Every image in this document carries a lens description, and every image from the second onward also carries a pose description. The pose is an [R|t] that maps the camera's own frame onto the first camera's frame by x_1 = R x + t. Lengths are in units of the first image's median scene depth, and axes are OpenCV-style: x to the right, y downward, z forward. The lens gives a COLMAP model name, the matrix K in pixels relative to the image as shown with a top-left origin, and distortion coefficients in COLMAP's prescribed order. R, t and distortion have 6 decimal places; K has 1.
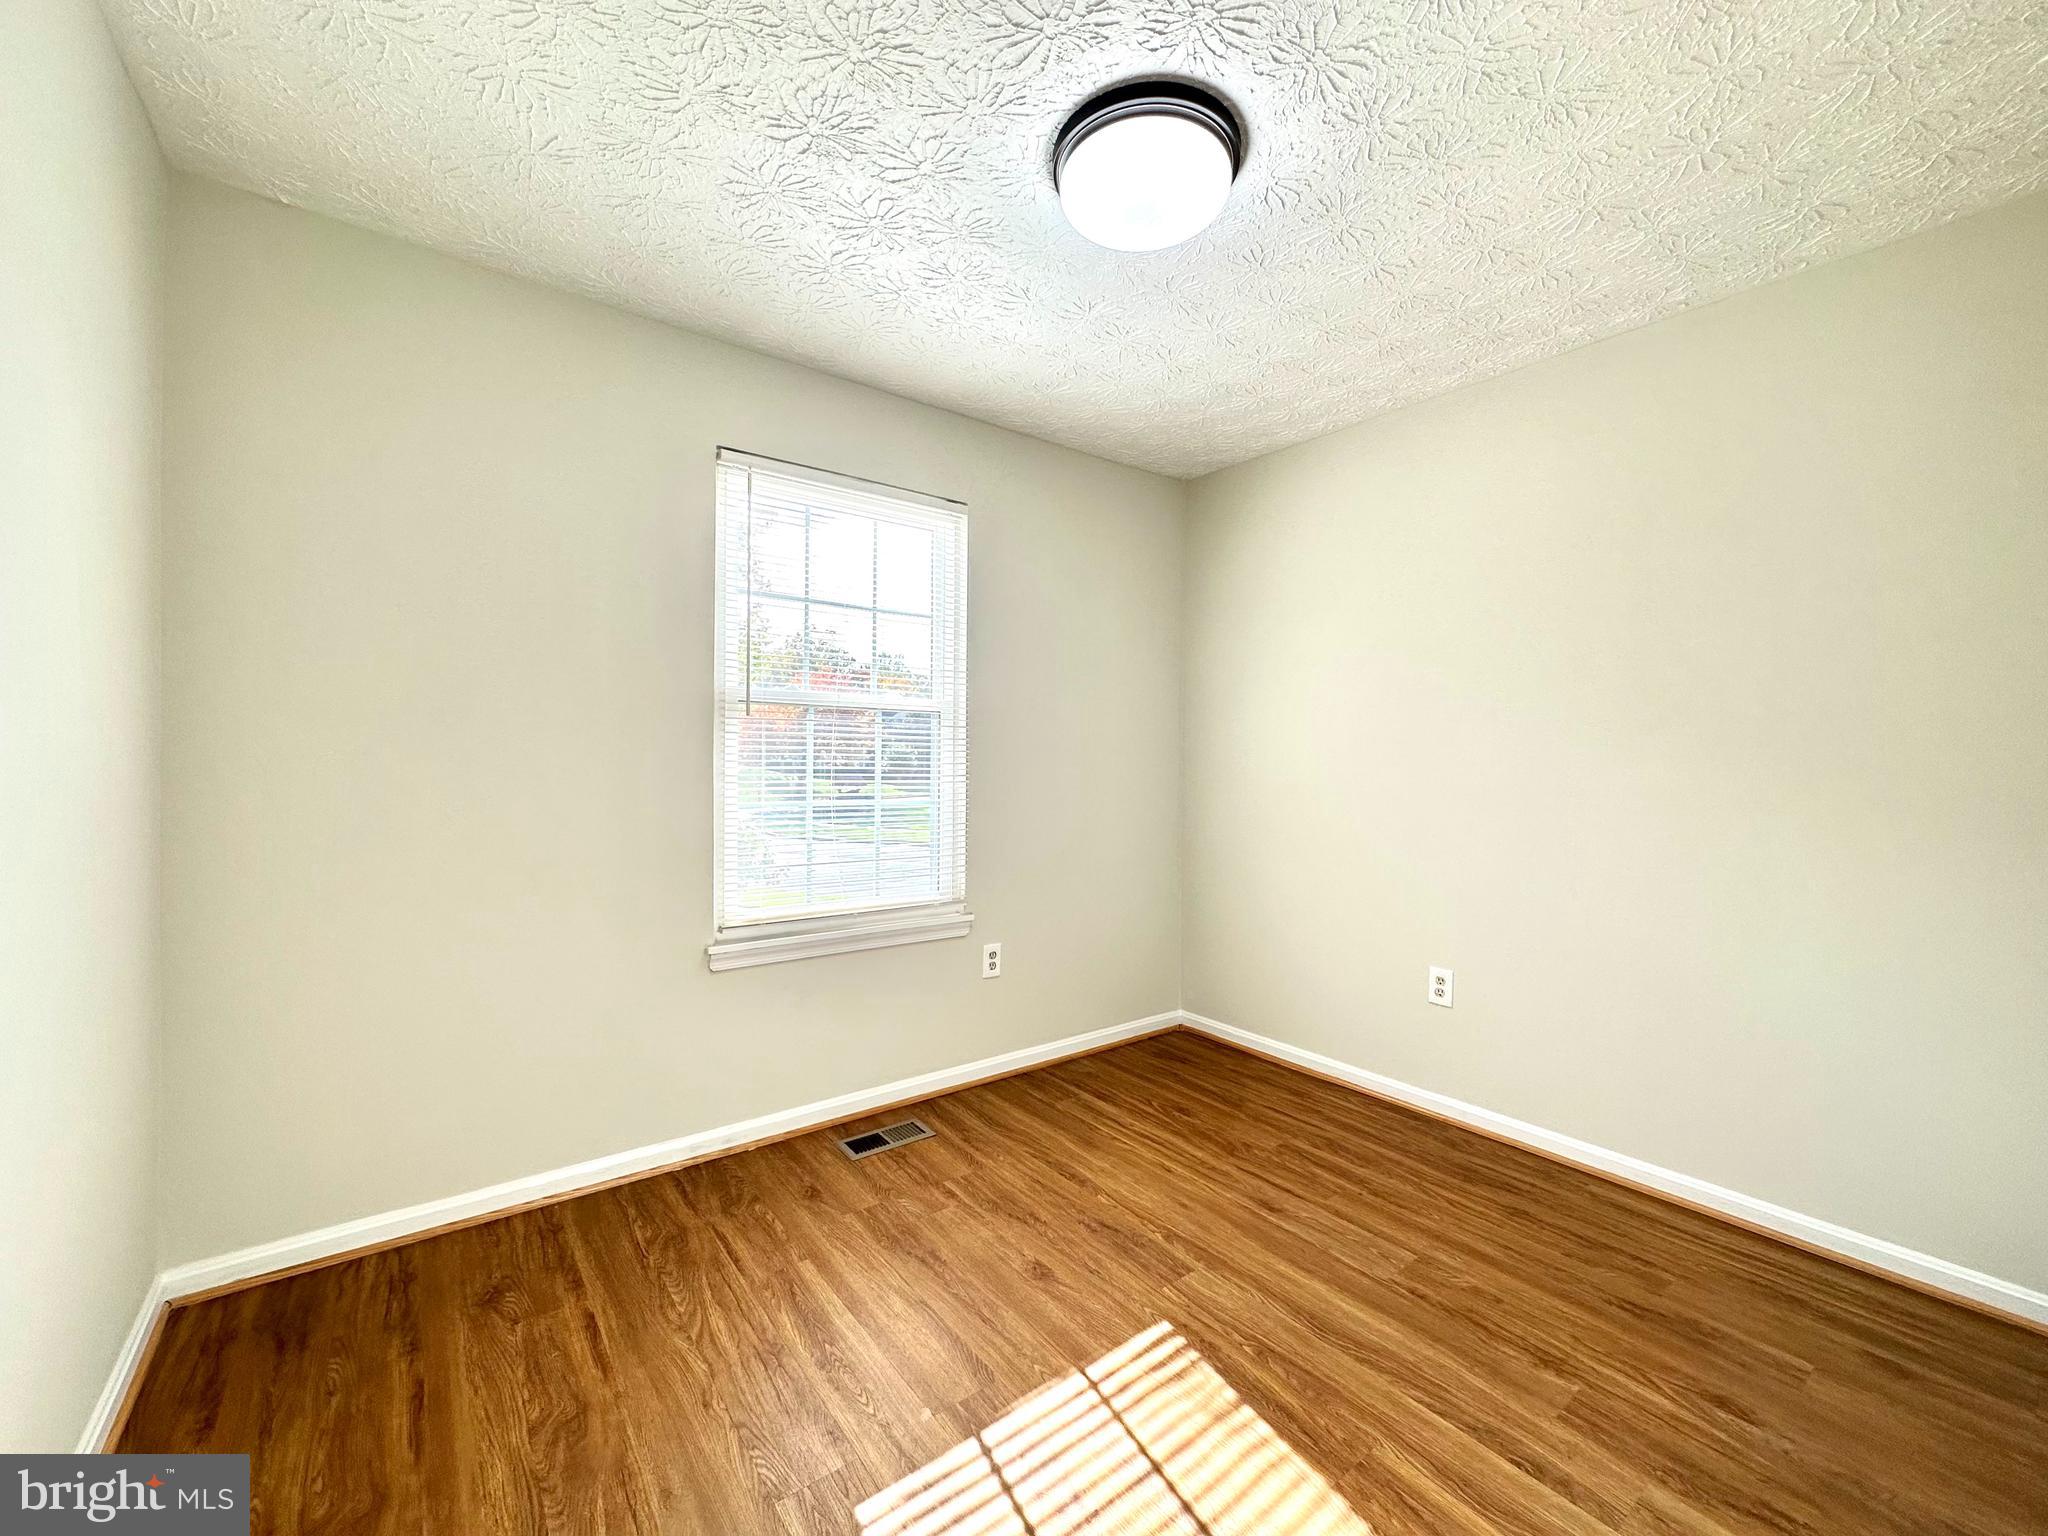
lens RADIAL K [[818.5, 0, 1022.9], [0, 818.5, 775.6], [0, 0, 1]] dist [-0.003470, 0.001119]
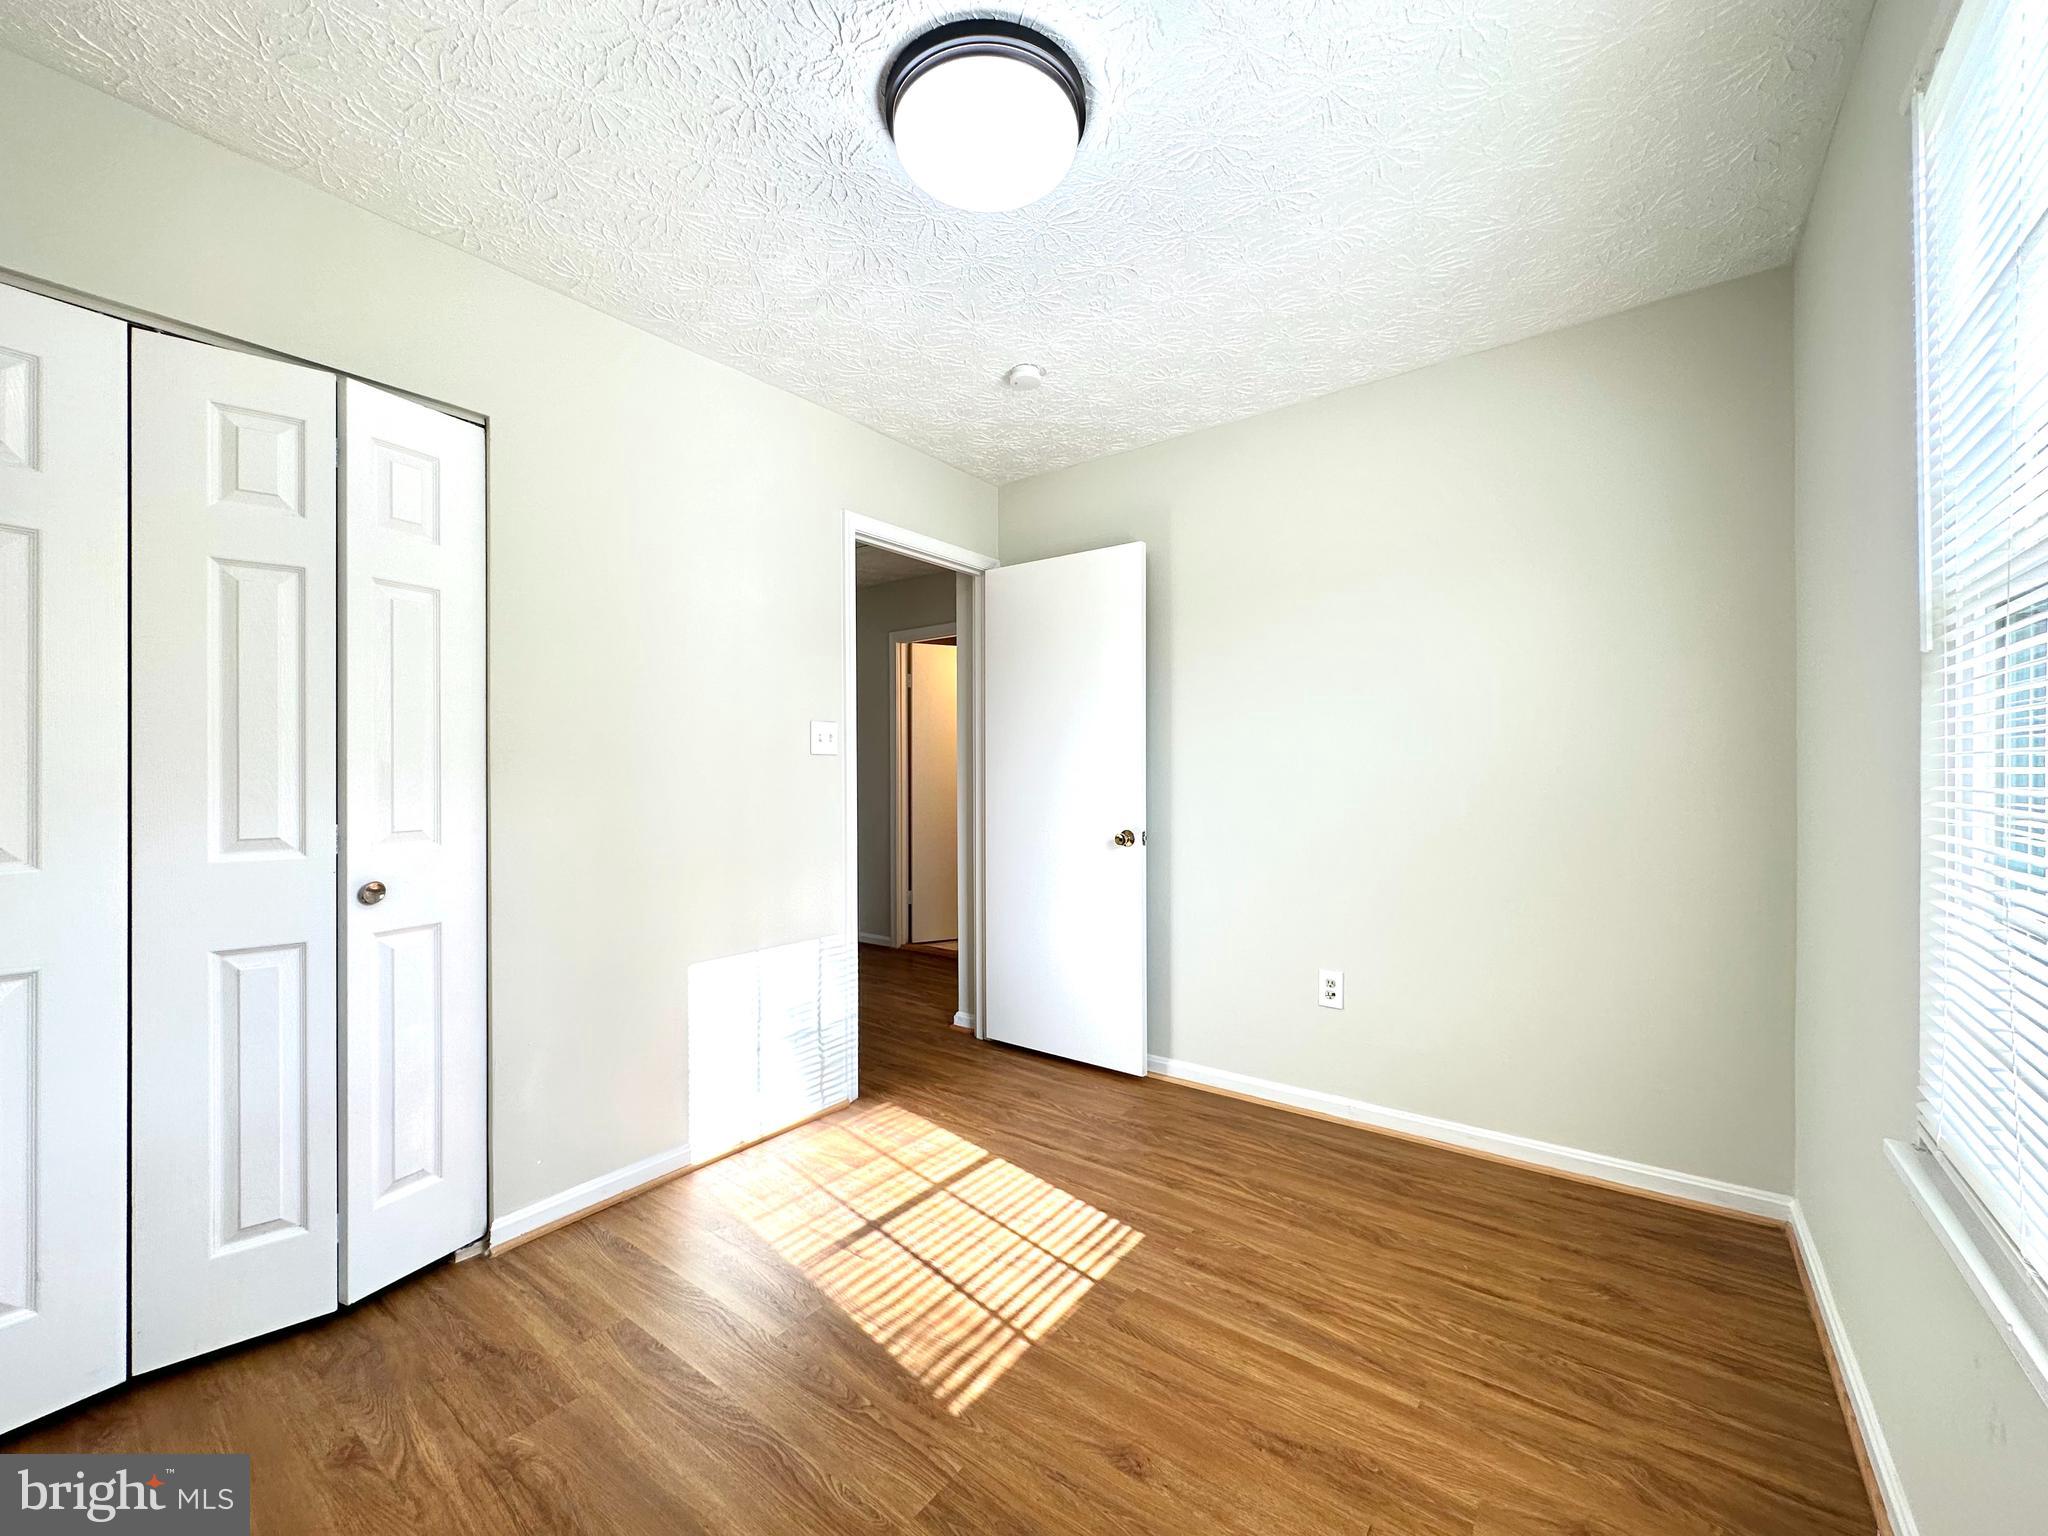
lens RADIAL K [[818.5, 0, 1021.7], [0, 818.5, 768.1], [0, 0, 1]] dist [-0.003470, 0.001119]
pose [[-0.961739, -0.005330, -0.273916, 0.299126], [-0.008923, 0.999890, 0.011872, -0.013527], [0.273823, 0.013861, -0.961680, 1.582066]]
